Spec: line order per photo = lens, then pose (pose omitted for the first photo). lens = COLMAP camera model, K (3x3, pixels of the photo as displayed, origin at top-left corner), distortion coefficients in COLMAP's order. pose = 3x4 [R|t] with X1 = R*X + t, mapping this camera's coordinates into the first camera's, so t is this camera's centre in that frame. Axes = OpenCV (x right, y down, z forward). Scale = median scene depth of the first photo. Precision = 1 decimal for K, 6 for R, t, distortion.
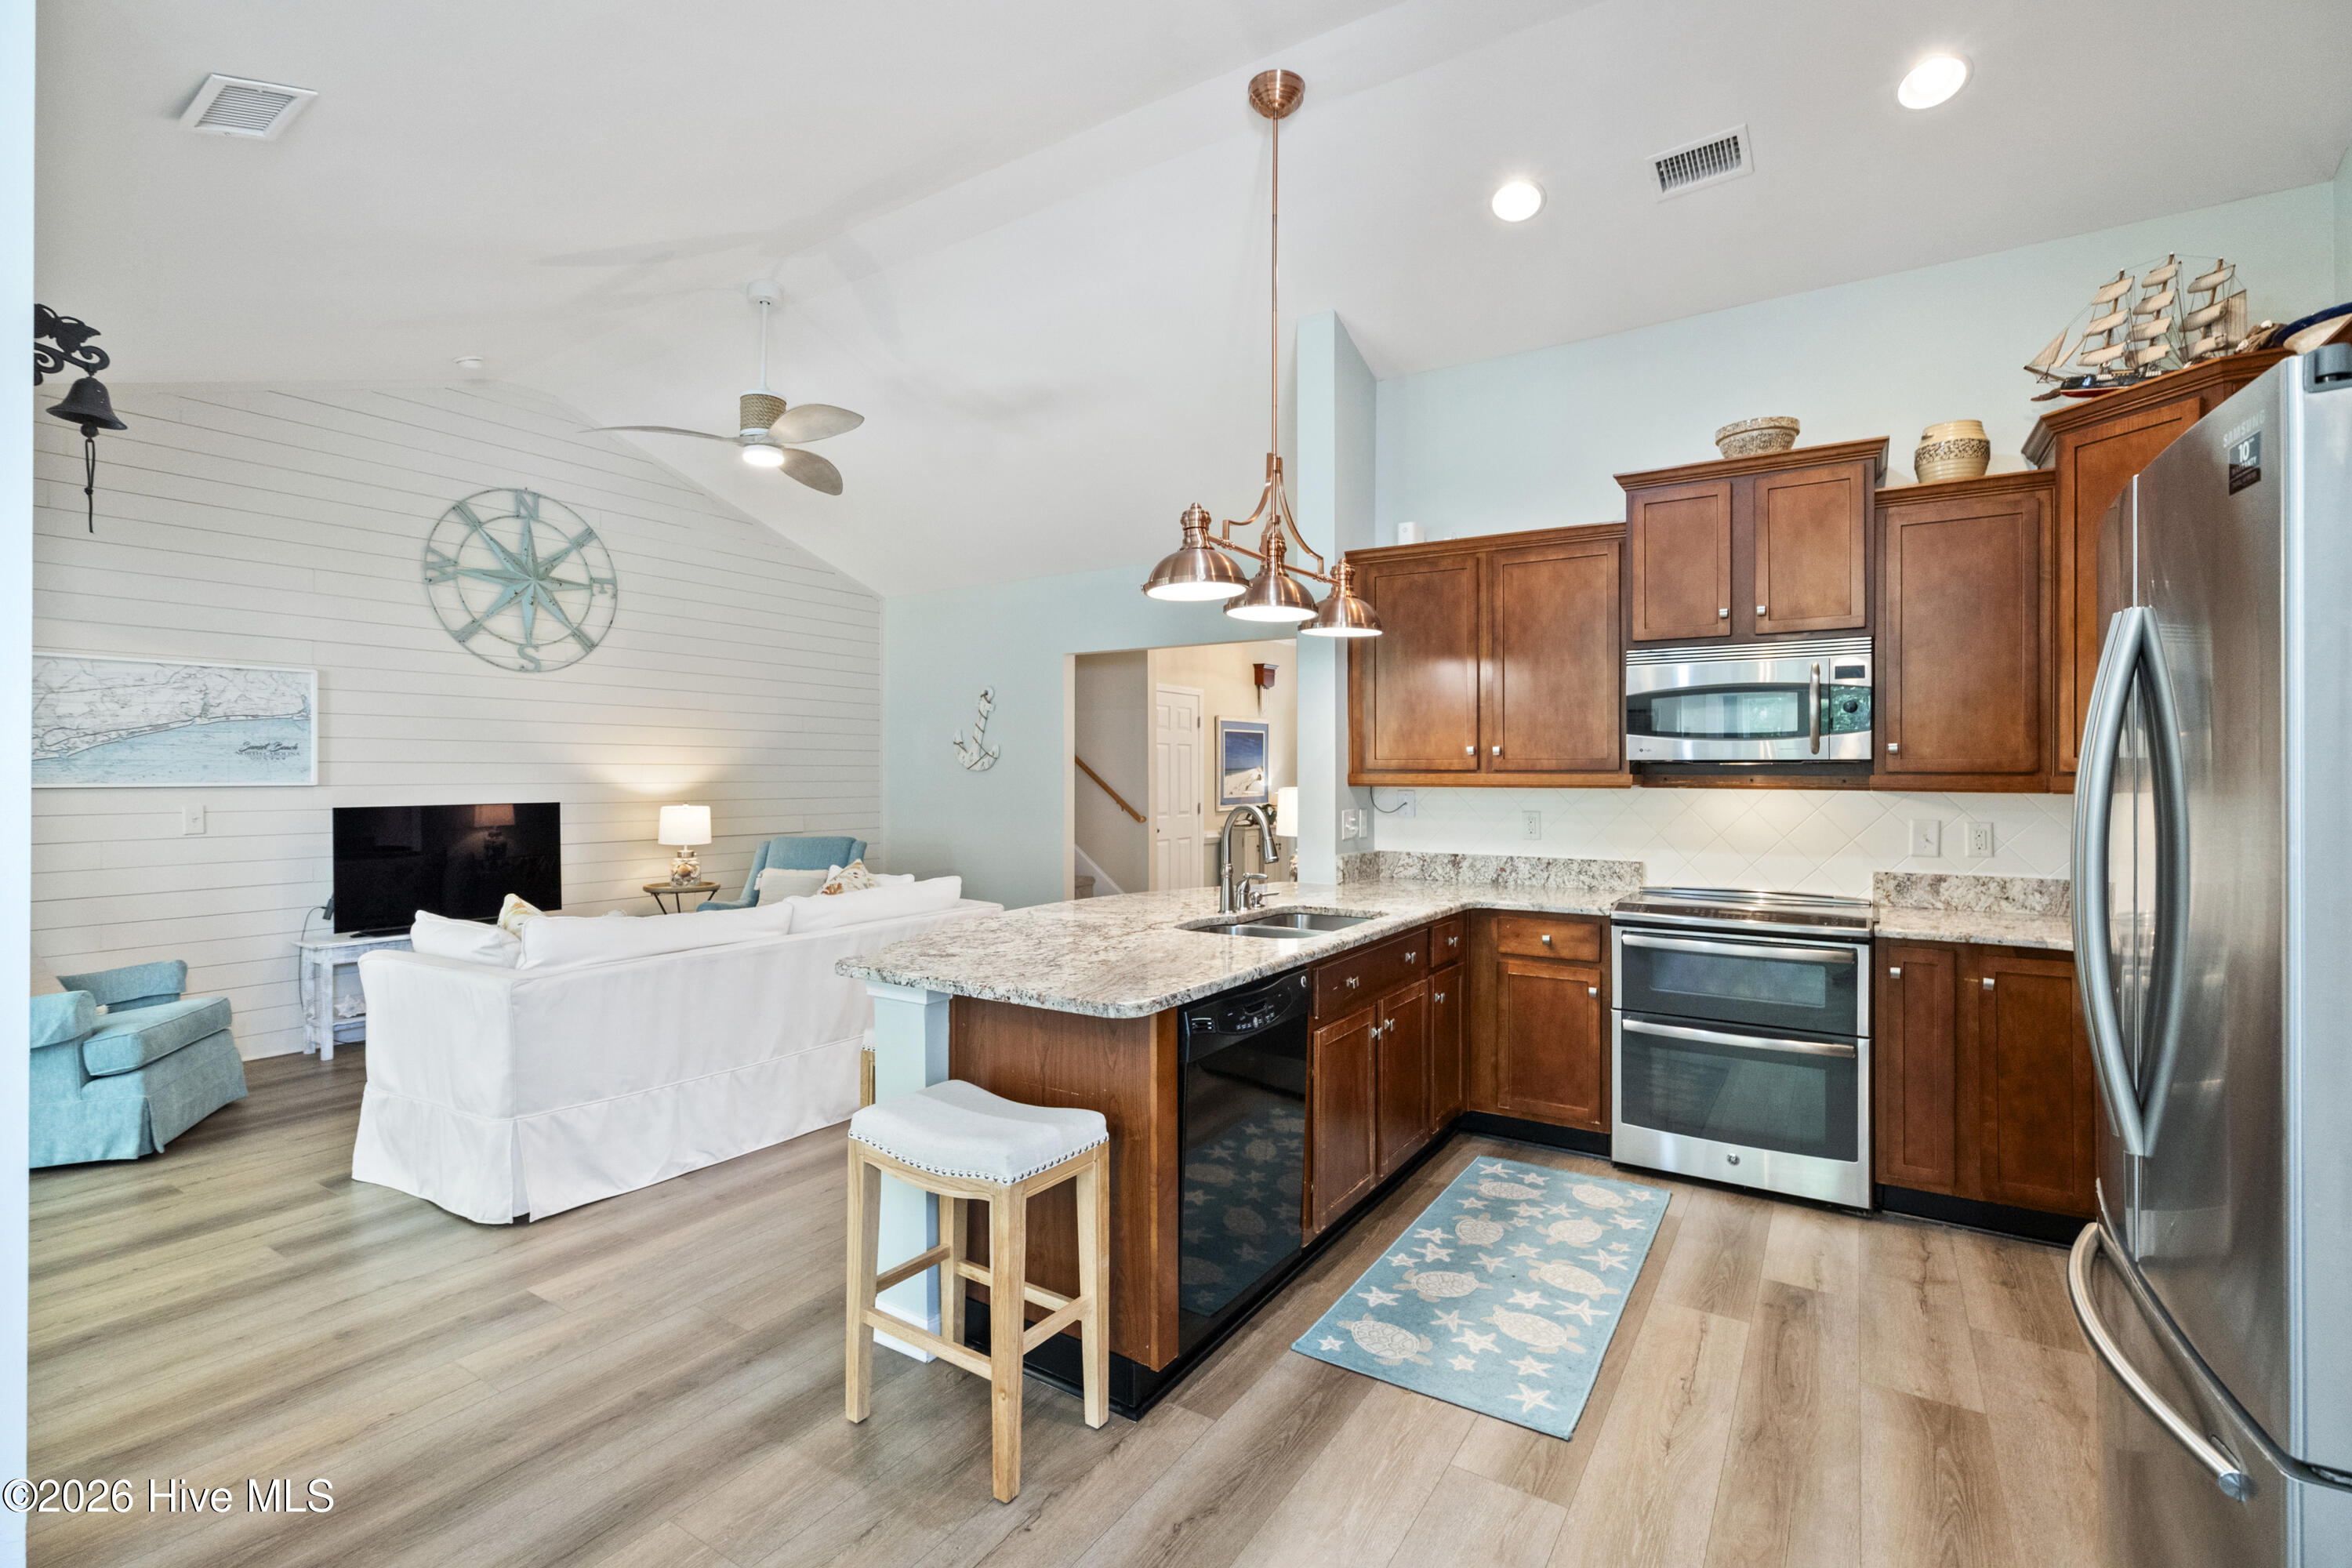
lens RADIAL K [[1066.8, 0, 1182.7], [0, 1066.8, 766.6], [0, 0, 1]] dist [-0.002411, -0.000335]
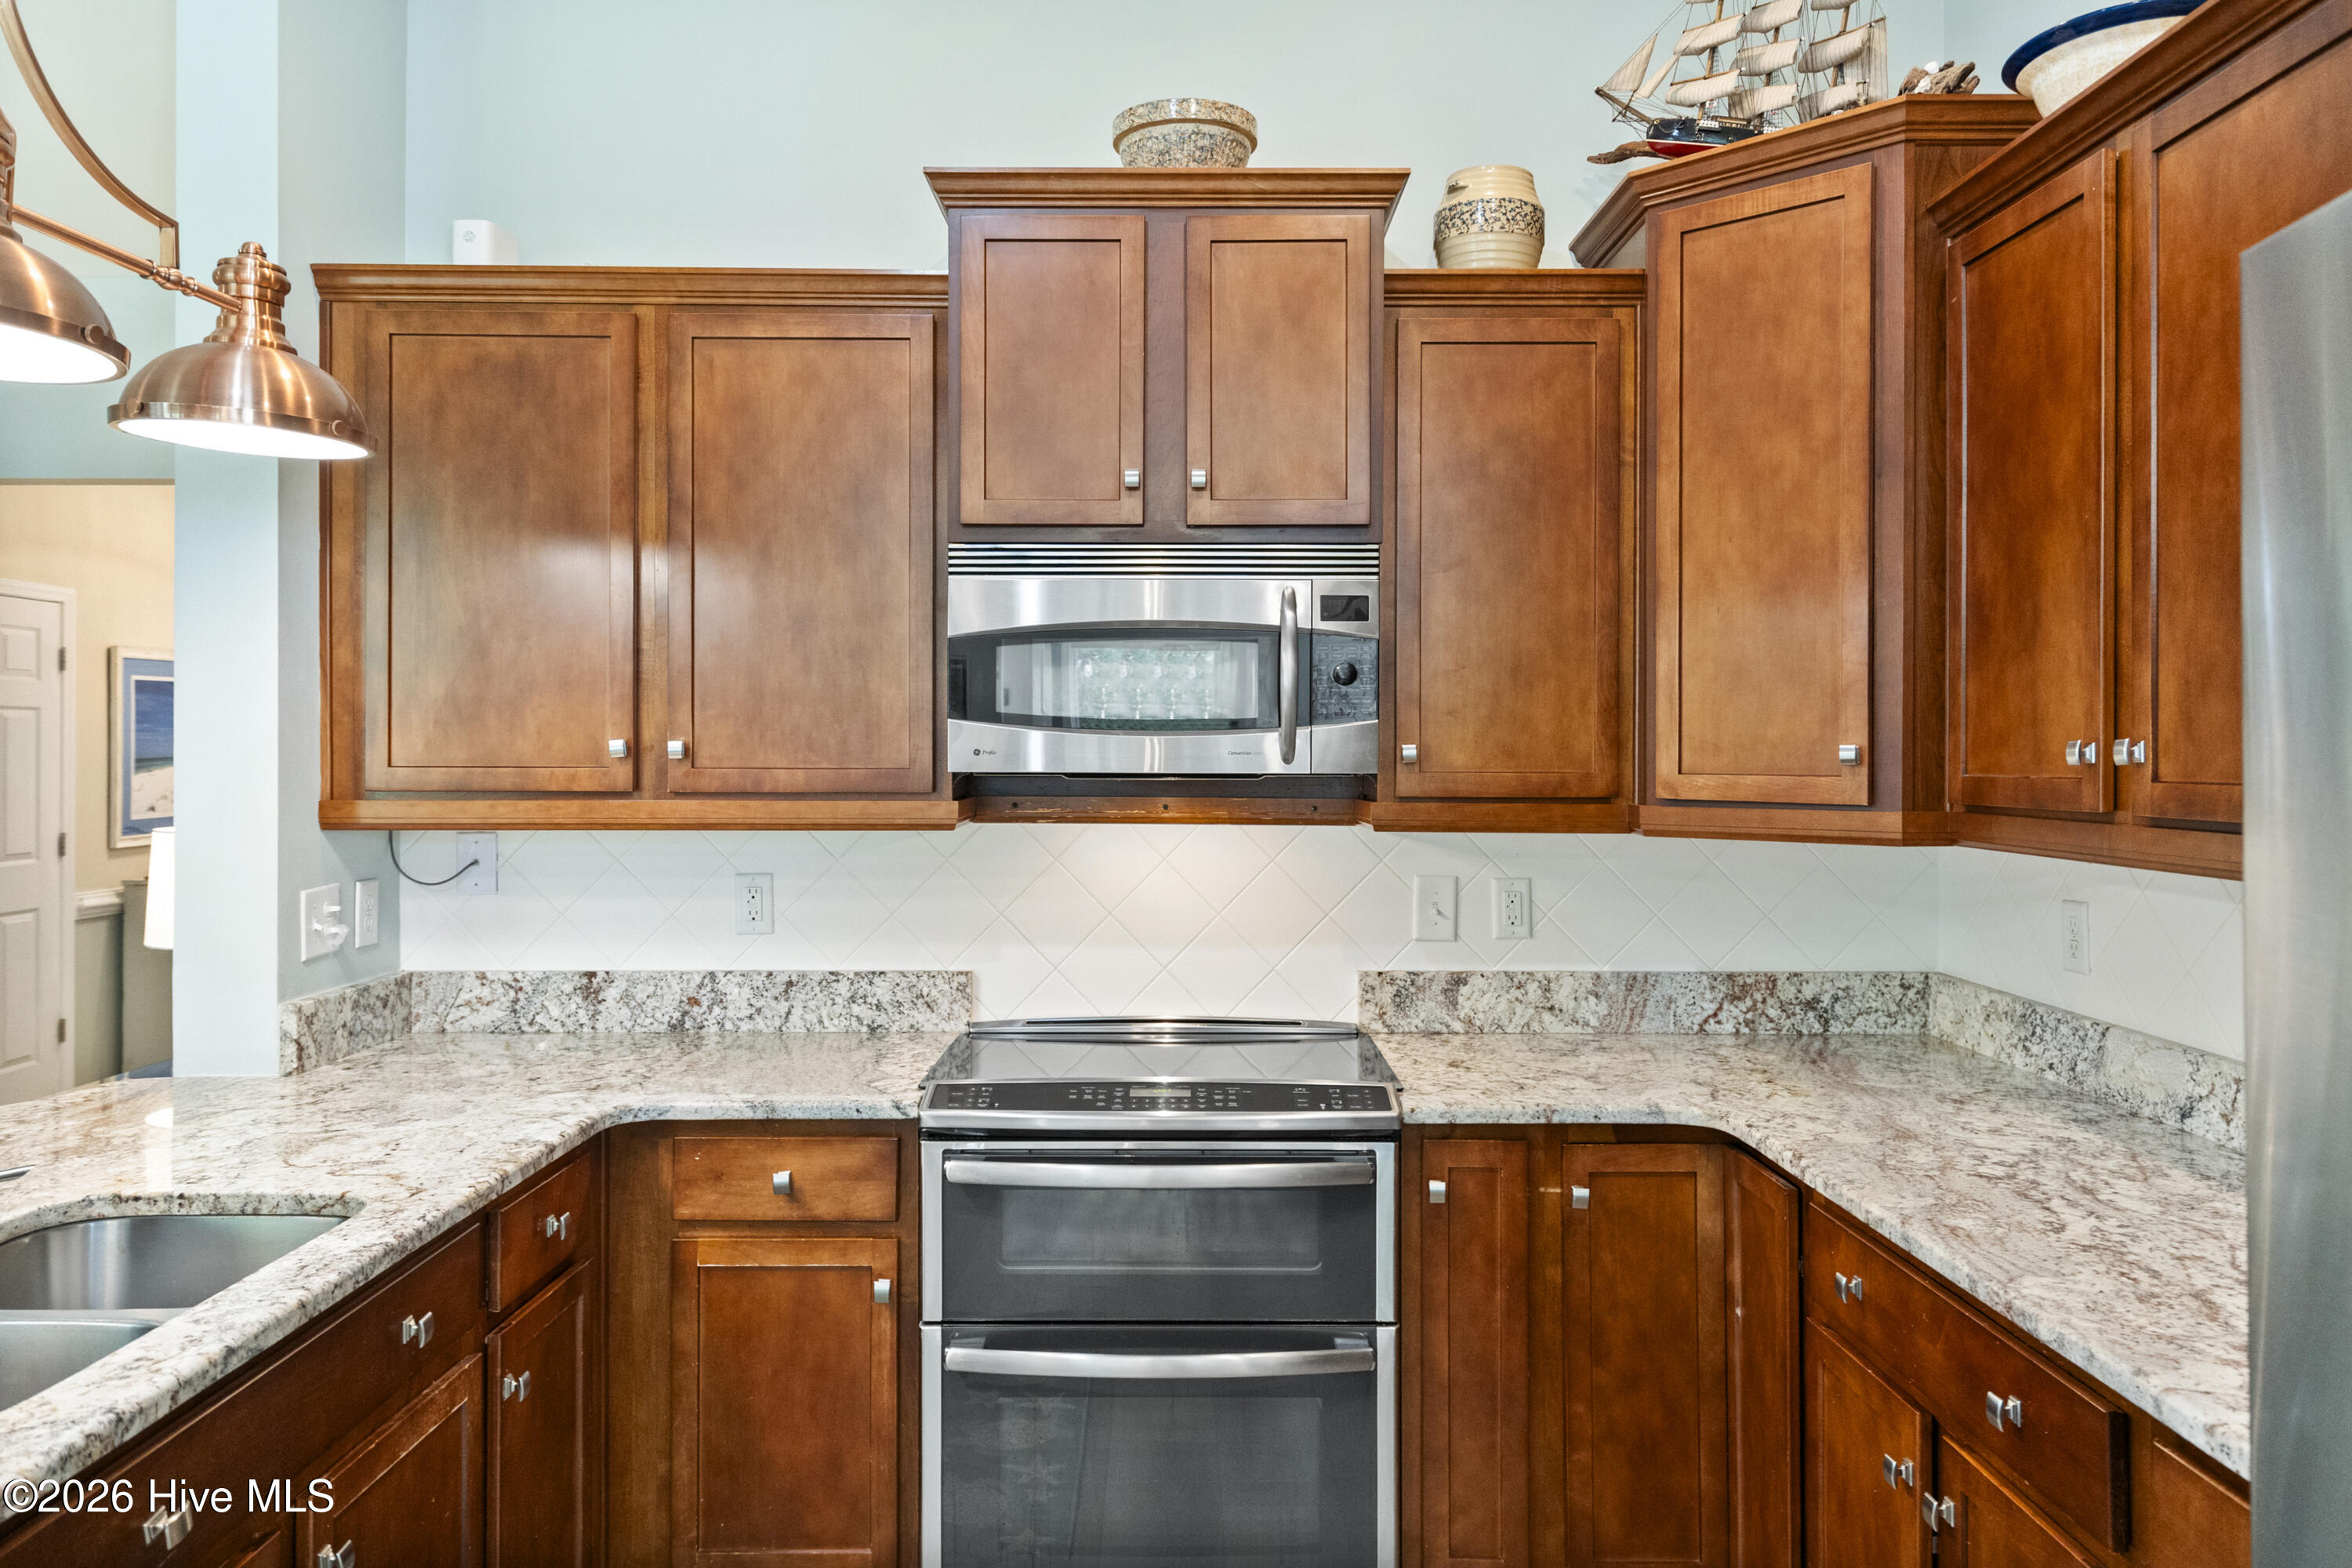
lens RADIAL K [[1651.5, 0, 1176.4], [0, 1651.5, 758.3], [0, 0, 1]] dist [0.008657, 0.000471]
pose [[0.849287, -0.002295, 0.527926, 0.118204], [-0.004346, 0.999926, 0.011339, -0.022351], [-0.527914, -0.011924, 0.849214, 0.333608]]
